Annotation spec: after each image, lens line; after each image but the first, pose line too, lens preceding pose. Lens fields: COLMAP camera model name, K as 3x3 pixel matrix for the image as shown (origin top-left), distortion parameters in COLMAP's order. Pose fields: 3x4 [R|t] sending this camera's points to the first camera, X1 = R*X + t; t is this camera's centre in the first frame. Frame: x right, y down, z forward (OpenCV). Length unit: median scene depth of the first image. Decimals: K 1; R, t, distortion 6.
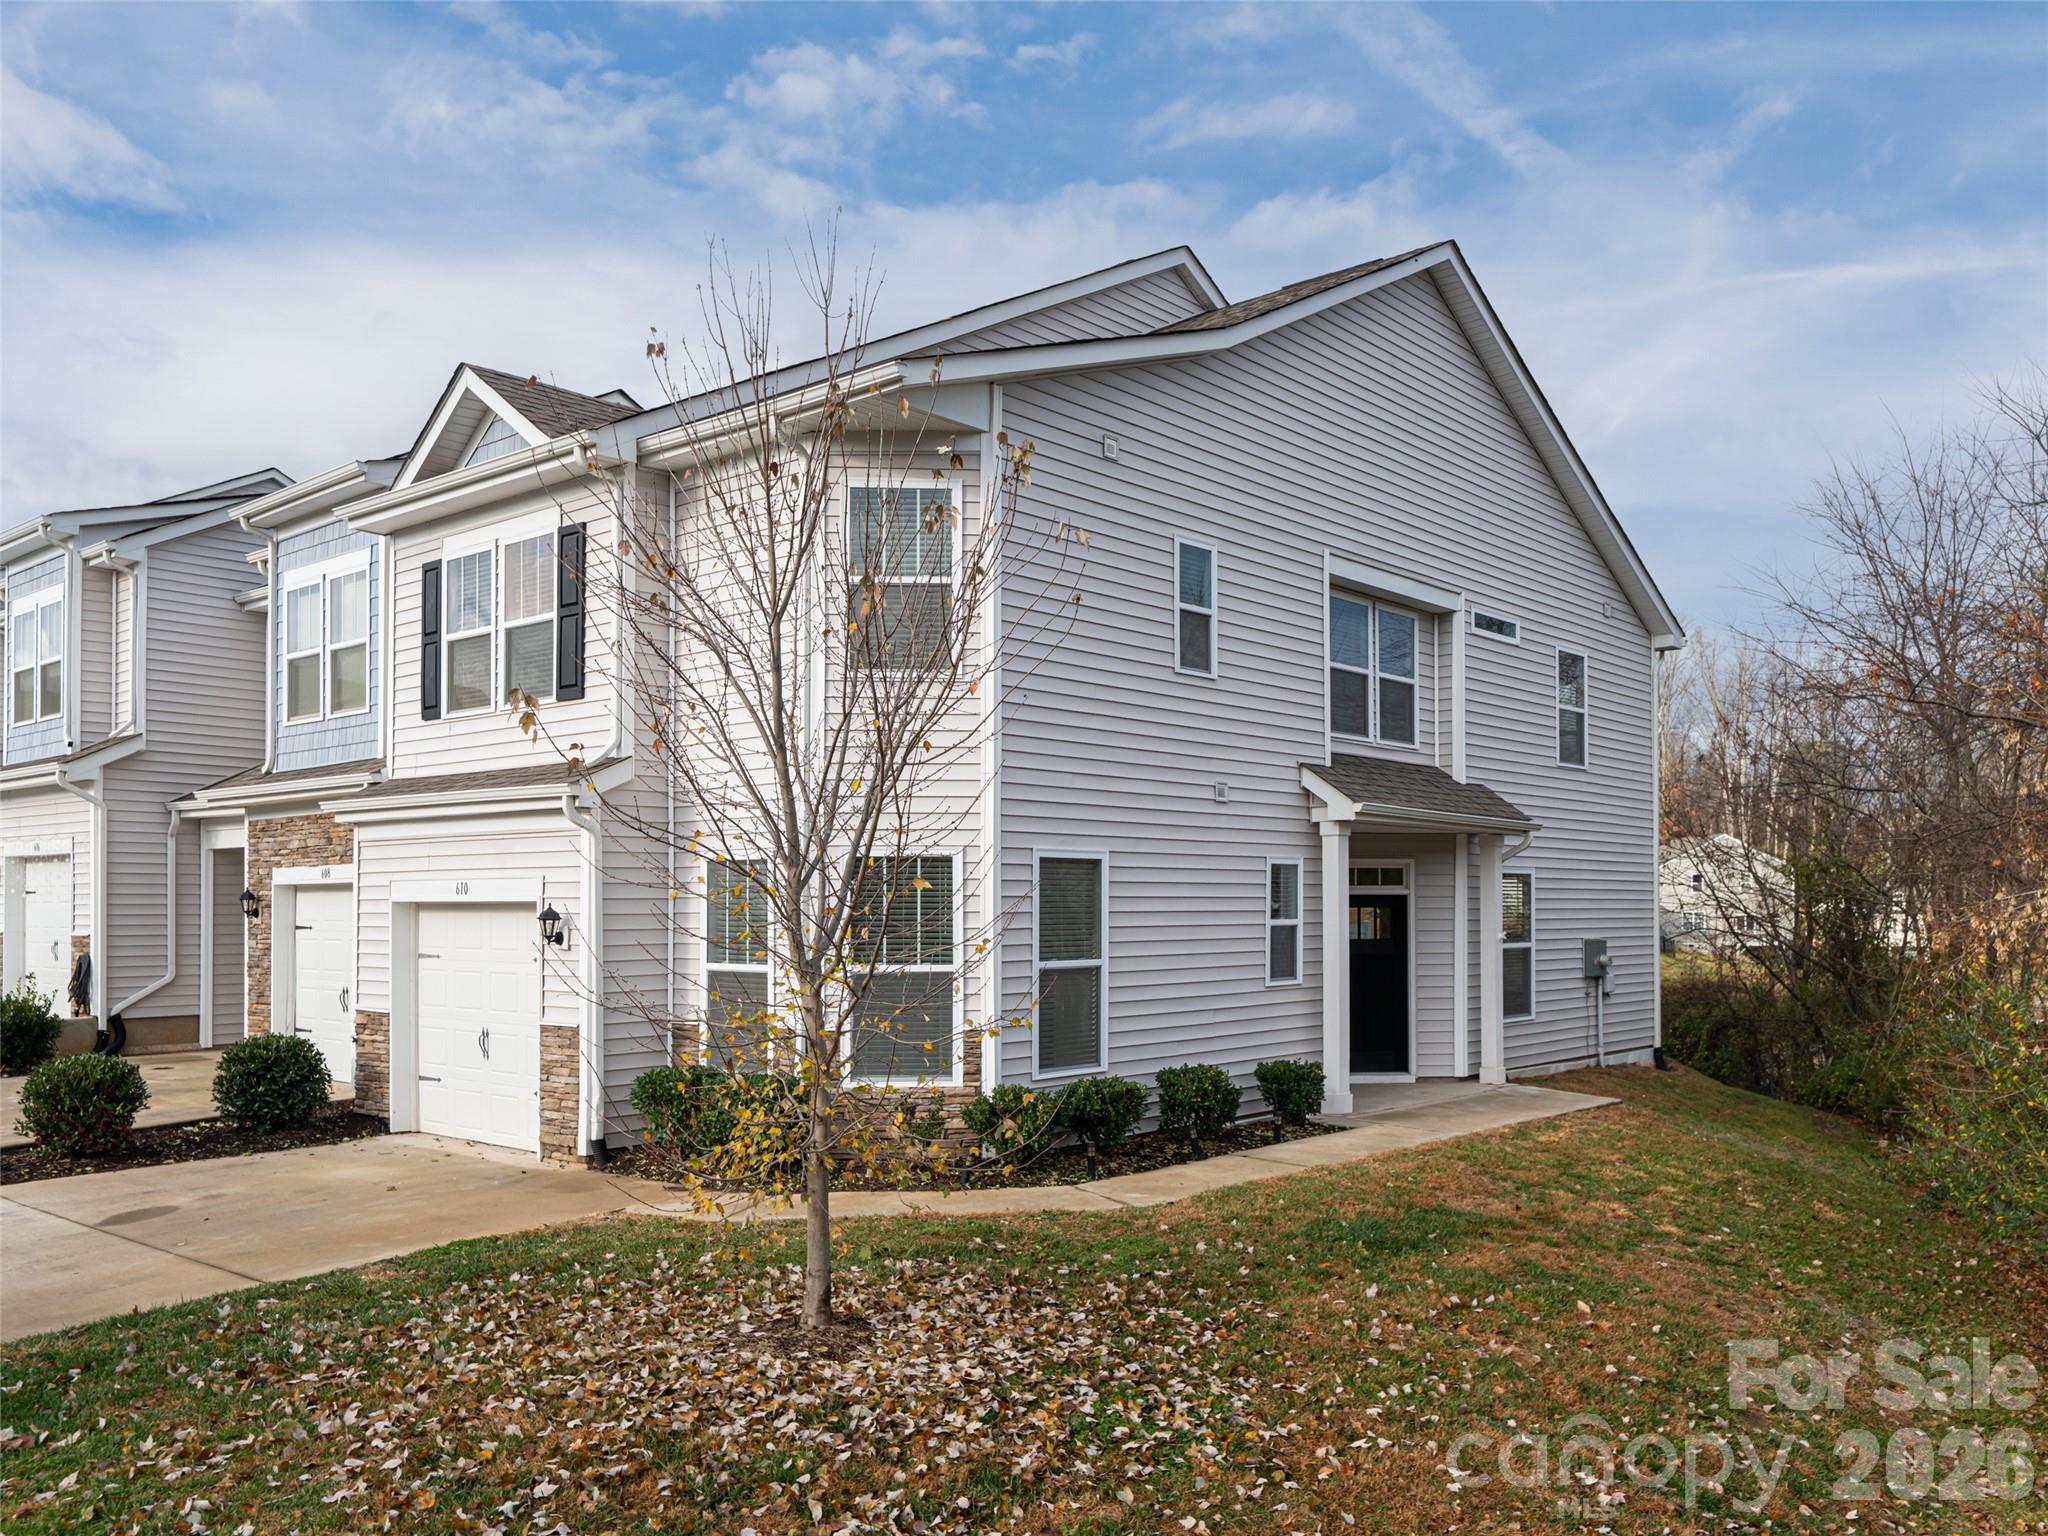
lens RADIAL K [[1543.7, 0, 1021.9], [0, 1543.7, 711.6], [0, 0, 1]] dist [0.004622, -0.002908]
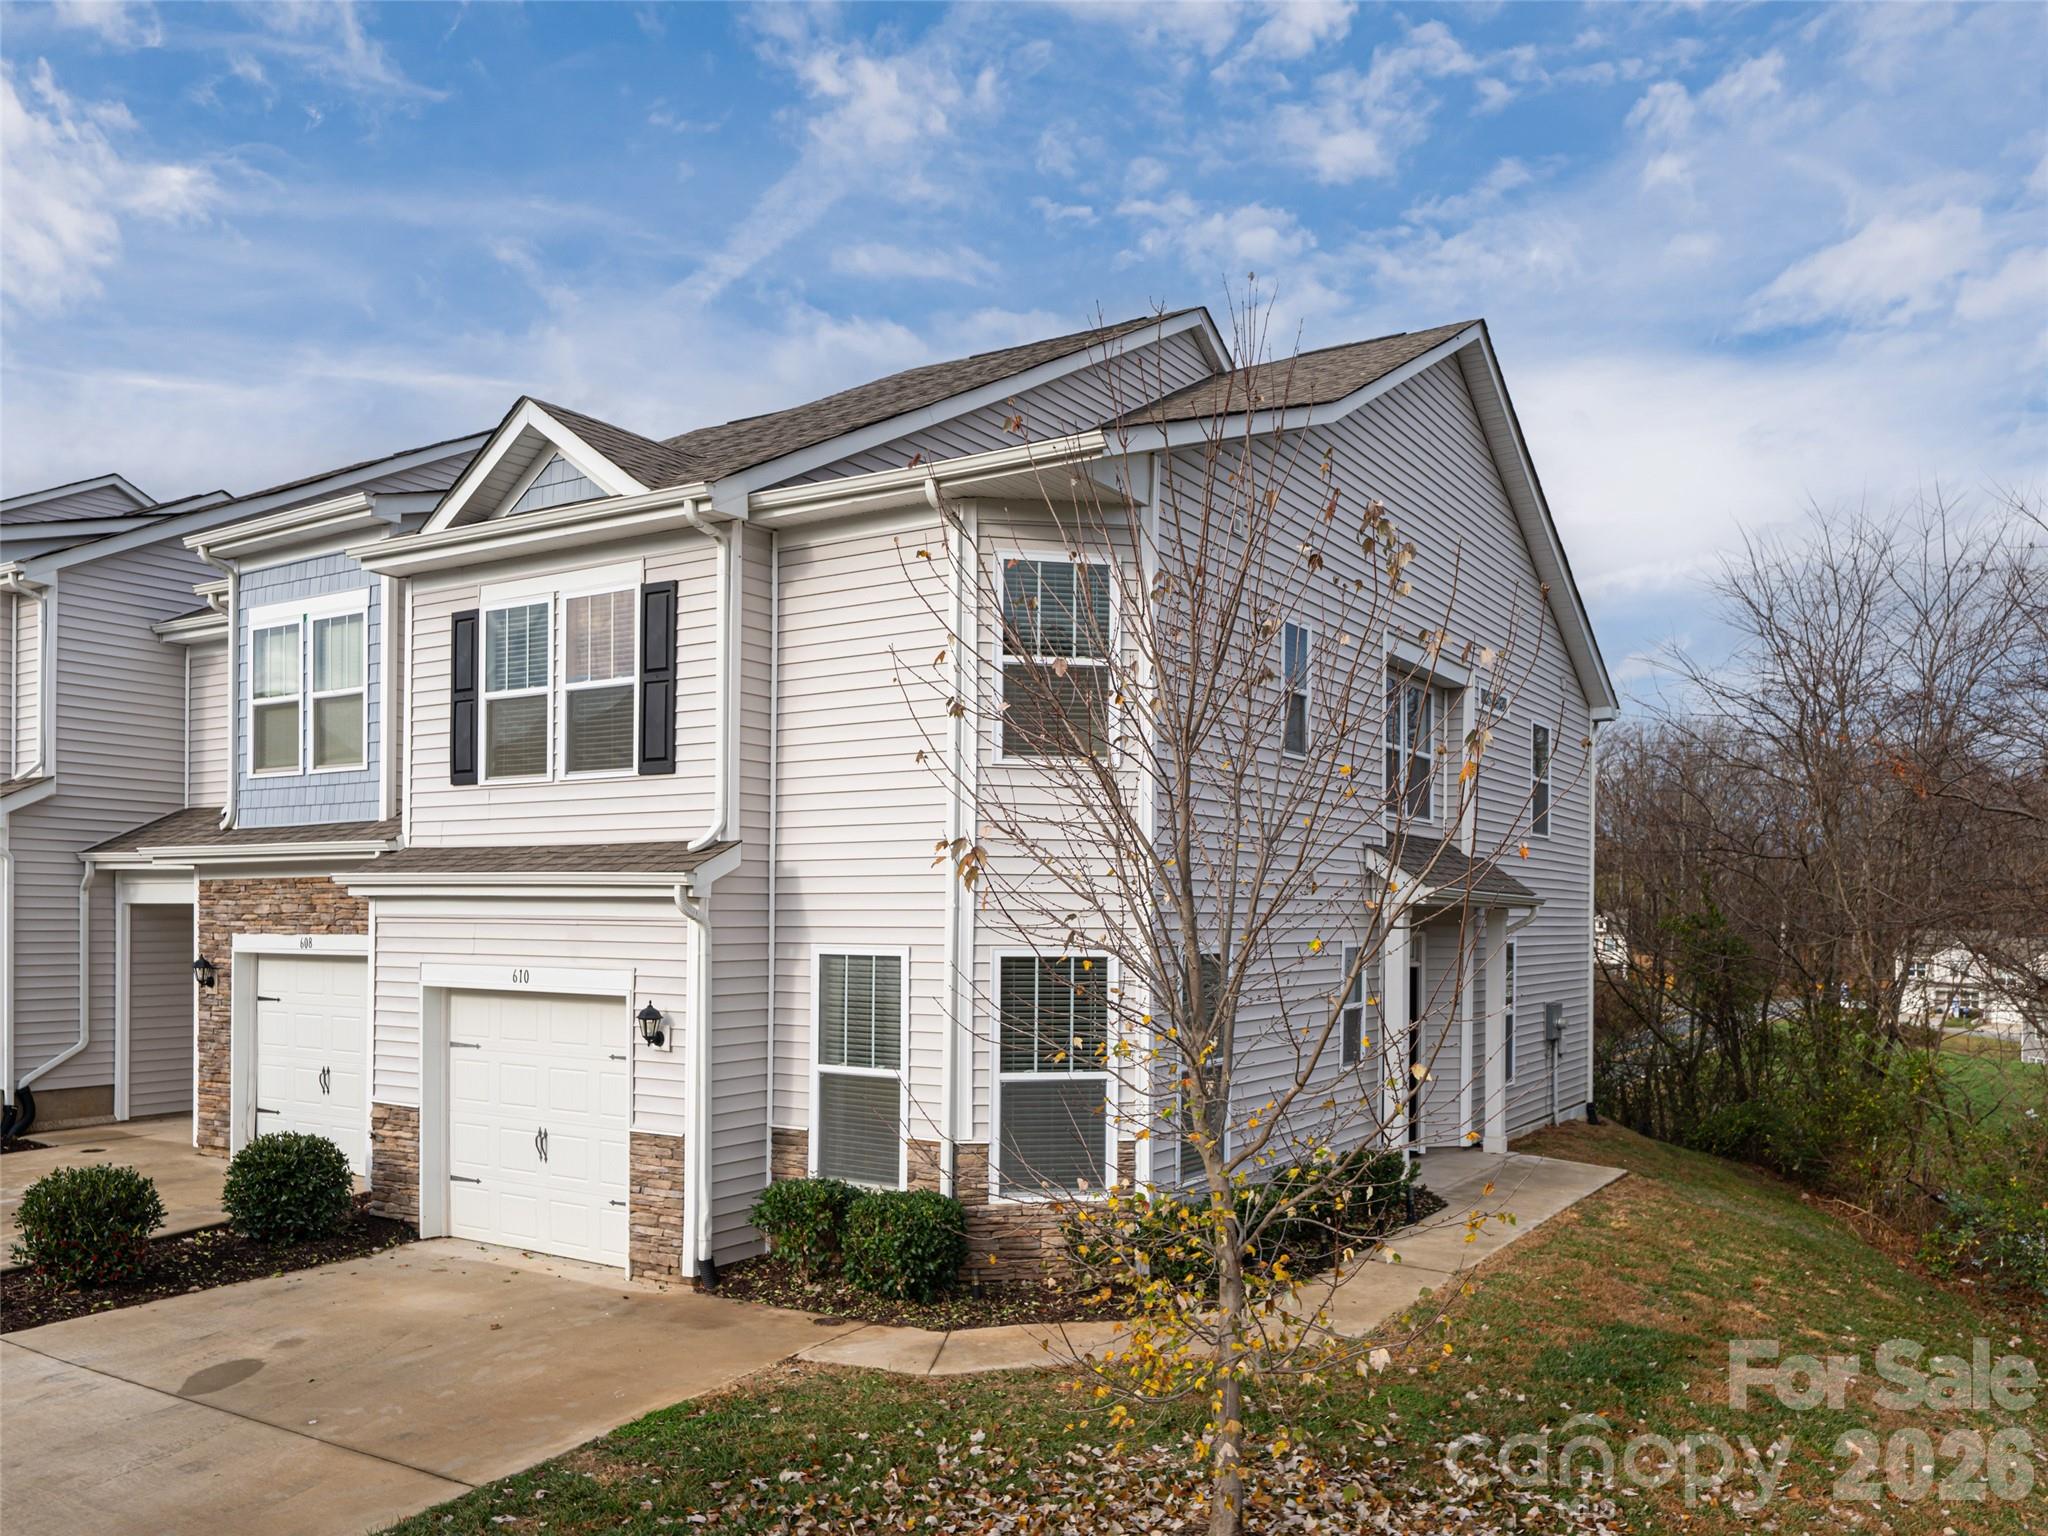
lens RADIAL K [[1494.9, 0, 1024.0], [0, 1494.9, 768.0], [0, 0, 1]] dist [0.001171, 0.000666]
pose [[0.991306, 0.021724, 0.129768, -0.177911], [-0.024213, 0.999551, 0.017637, -0.029784], [-0.129326, -0.020626, 0.991388, 0.085950]]
